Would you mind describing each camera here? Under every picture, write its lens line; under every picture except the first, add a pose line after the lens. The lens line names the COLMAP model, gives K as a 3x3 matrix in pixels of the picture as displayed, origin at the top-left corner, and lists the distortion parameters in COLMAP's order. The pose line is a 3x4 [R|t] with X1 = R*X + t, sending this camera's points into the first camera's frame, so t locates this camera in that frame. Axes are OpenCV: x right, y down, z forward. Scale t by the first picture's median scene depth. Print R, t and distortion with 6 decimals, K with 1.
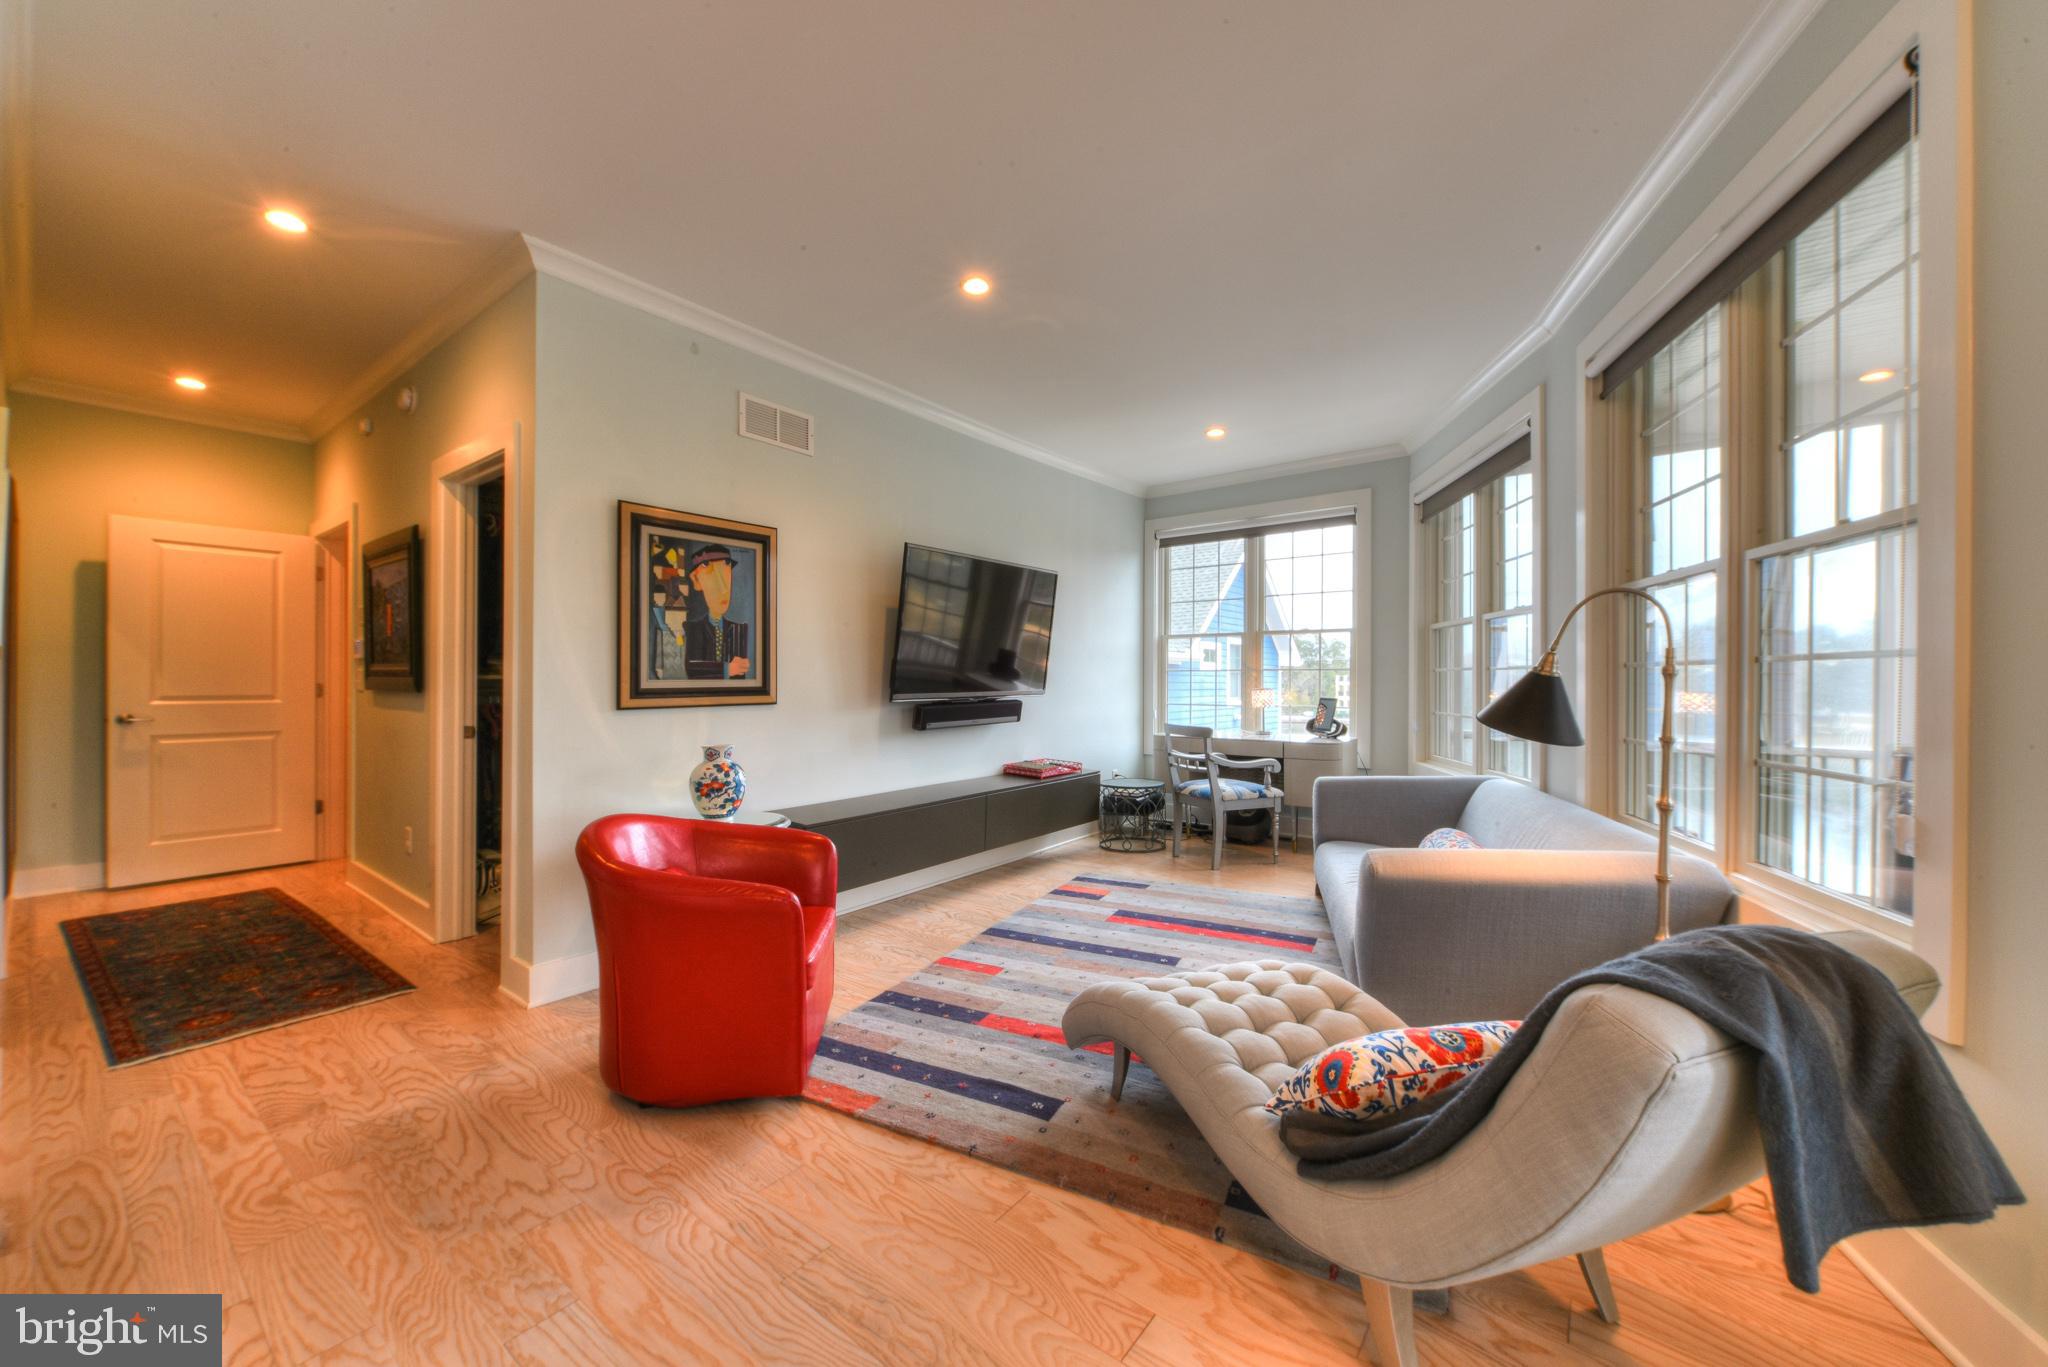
lens RADIAL K [[806.2, 0, 1029.5], [0, 806.2, 680.0], [0, 0, 1]] dist [0.007676, -0.000183]
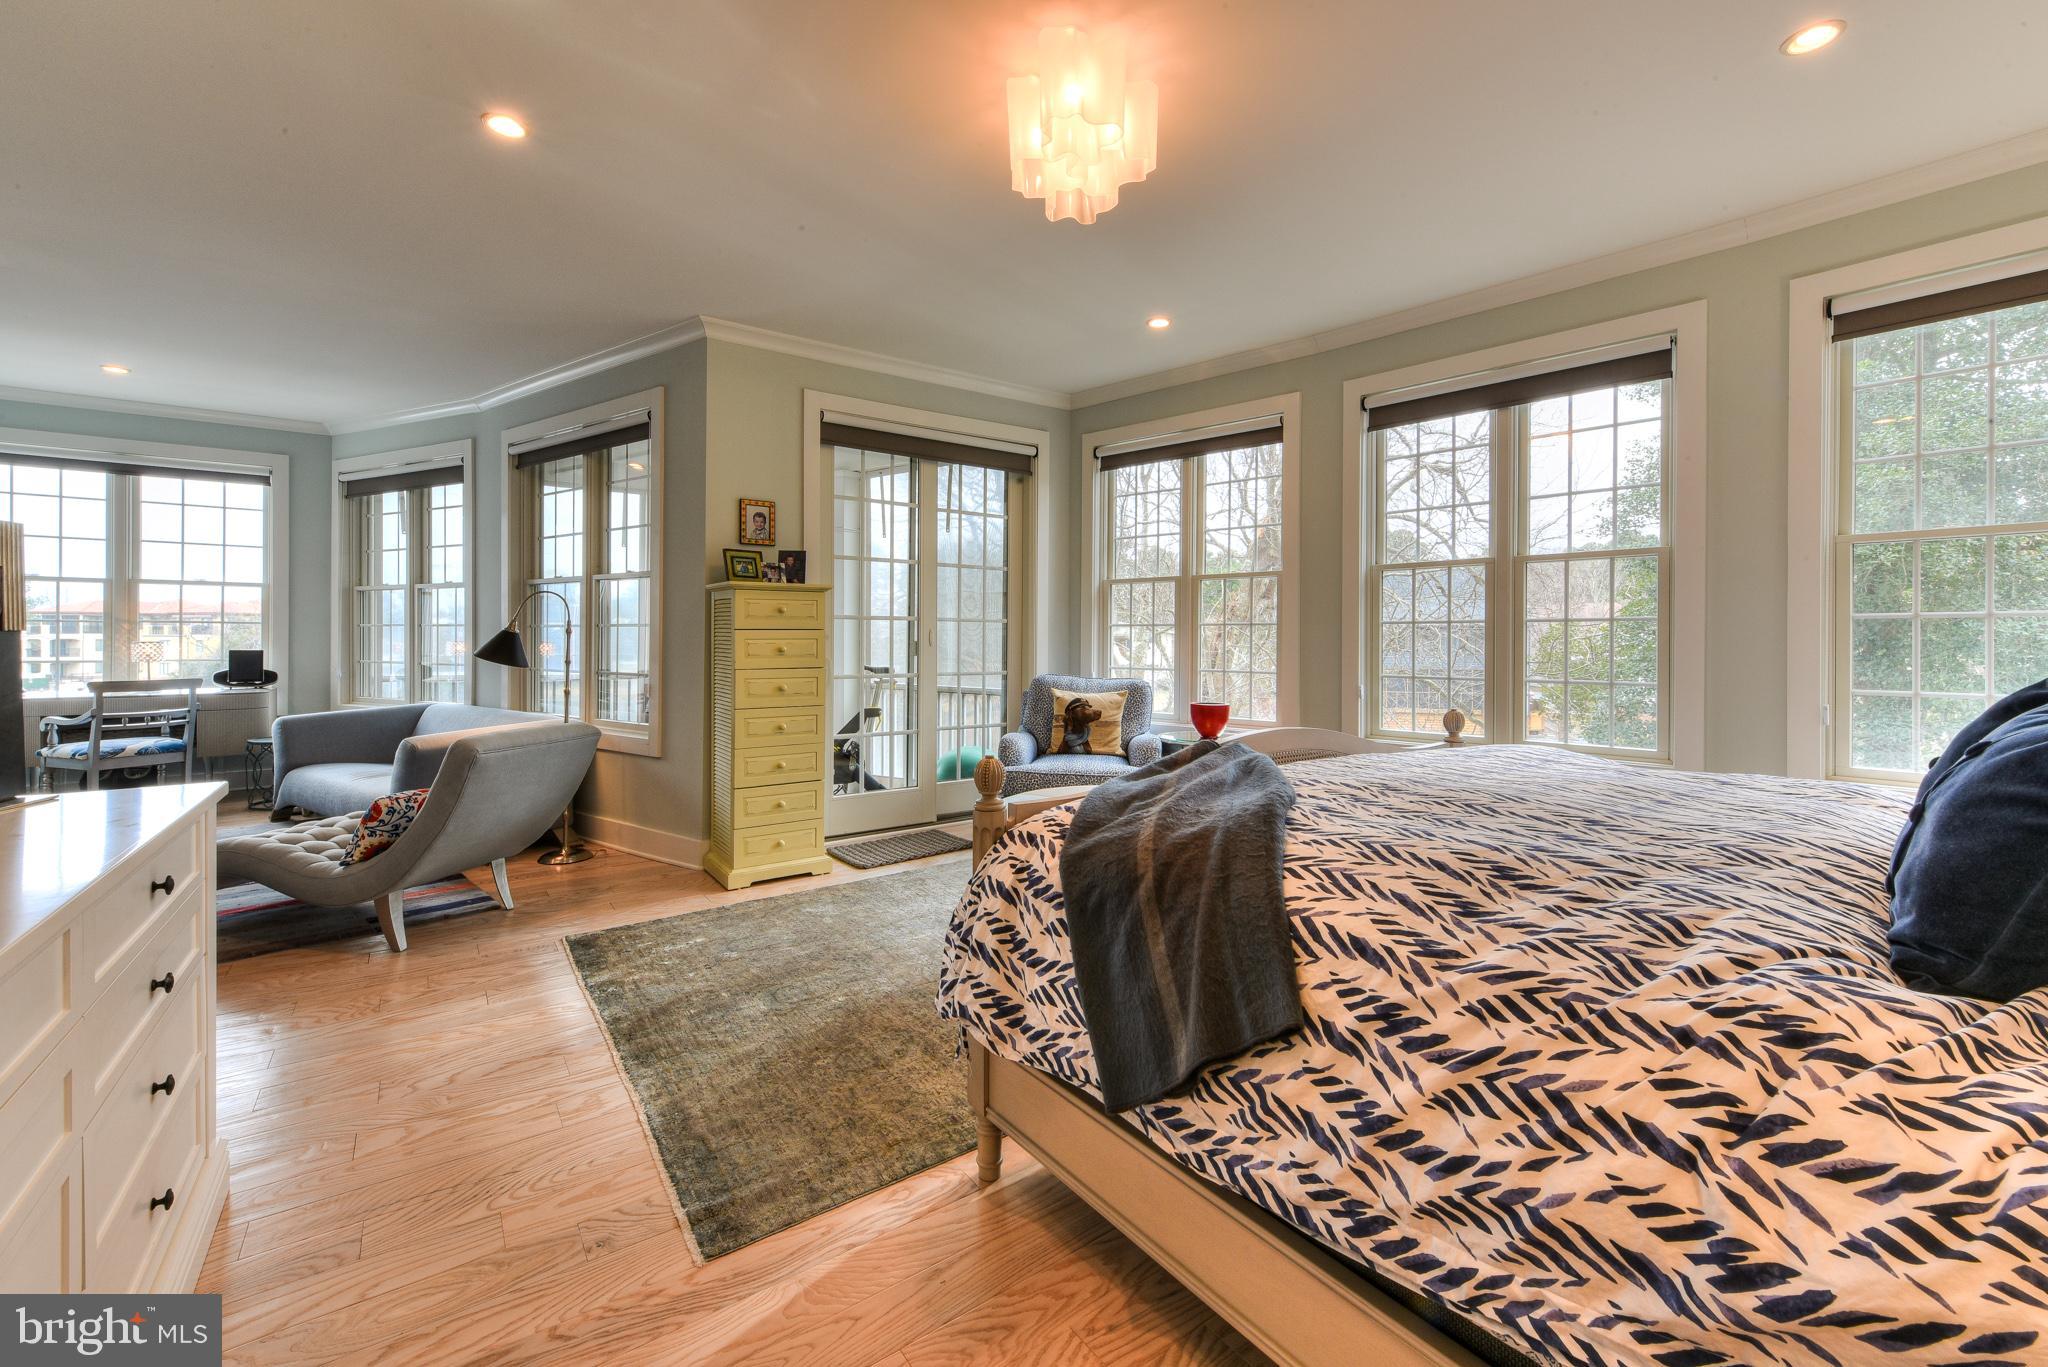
lens RADIAL K [[819.7, 0, 1012.9], [0, 819.7, 638.8], [0, 0, 1]] dist [-0.002163, -0.000072]
pose [[0.328378, -0.002378, 0.944543, -0.374540], [-0.005780, 0.999973, 0.004526, -0.003060], [-0.944529, -0.006946, 0.328356, -0.357148]]
